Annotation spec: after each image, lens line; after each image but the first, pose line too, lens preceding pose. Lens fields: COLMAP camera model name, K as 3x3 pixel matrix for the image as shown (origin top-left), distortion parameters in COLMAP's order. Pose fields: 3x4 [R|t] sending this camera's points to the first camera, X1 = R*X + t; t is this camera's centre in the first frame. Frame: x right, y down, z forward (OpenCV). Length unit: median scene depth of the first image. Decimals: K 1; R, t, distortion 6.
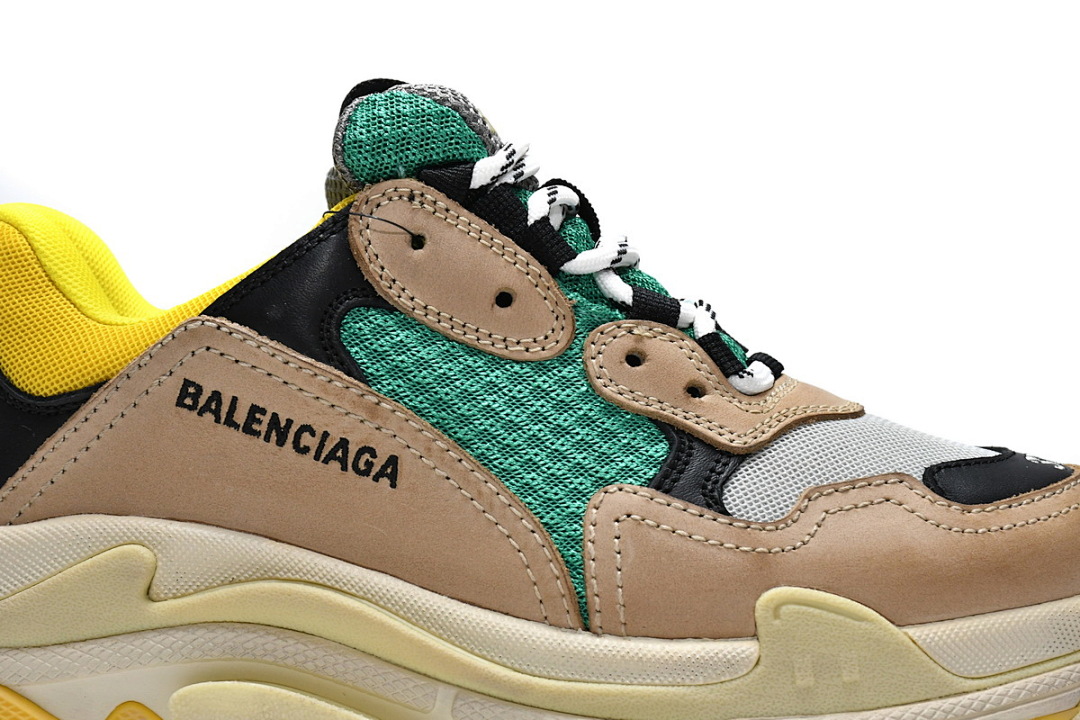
lens RADIAL K [[2966.3, 0, 540.0], [0, 2966.3, 360.0], [0, 0, 1]] dist [-0.055351, -0.060217]
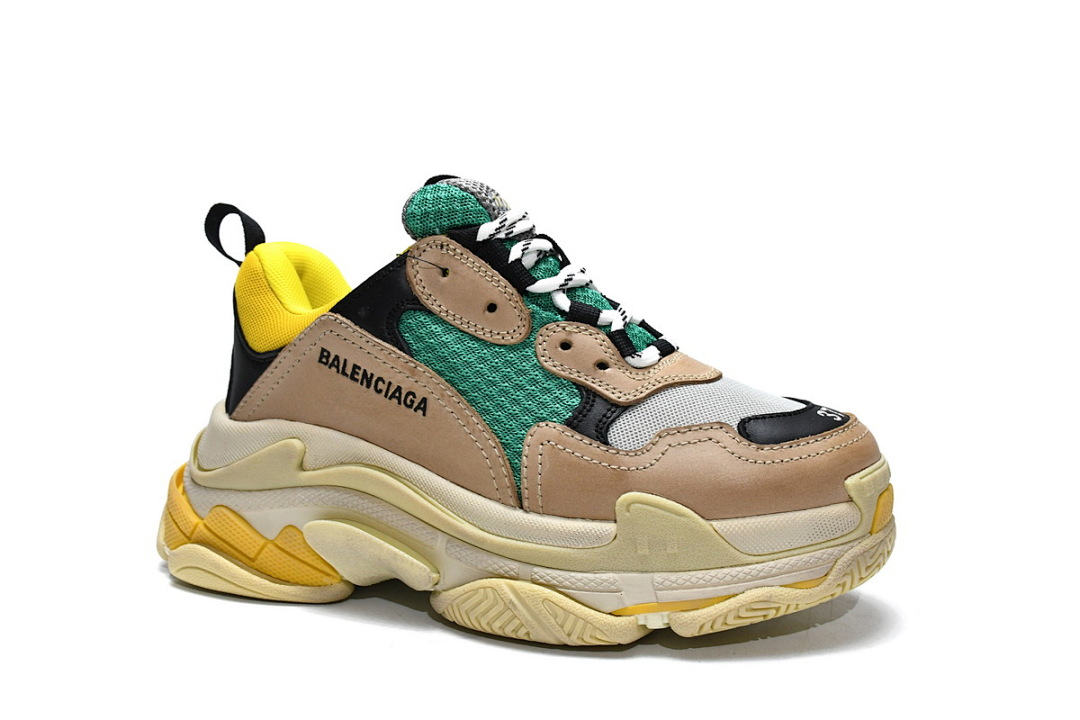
lens RADIAL K [[1198.9, 0, 540.0], [0, 1198.9, 360.0], [0, 0, 1]] dist [-0.016363, -0.003918]
pose [[0.960272, 0.038797, -0.276357, 0.205798], [-0.016025, 0.996321, 0.084189, -0.049004], [0.278607, -0.076416, 0.957360, 0.350997]]
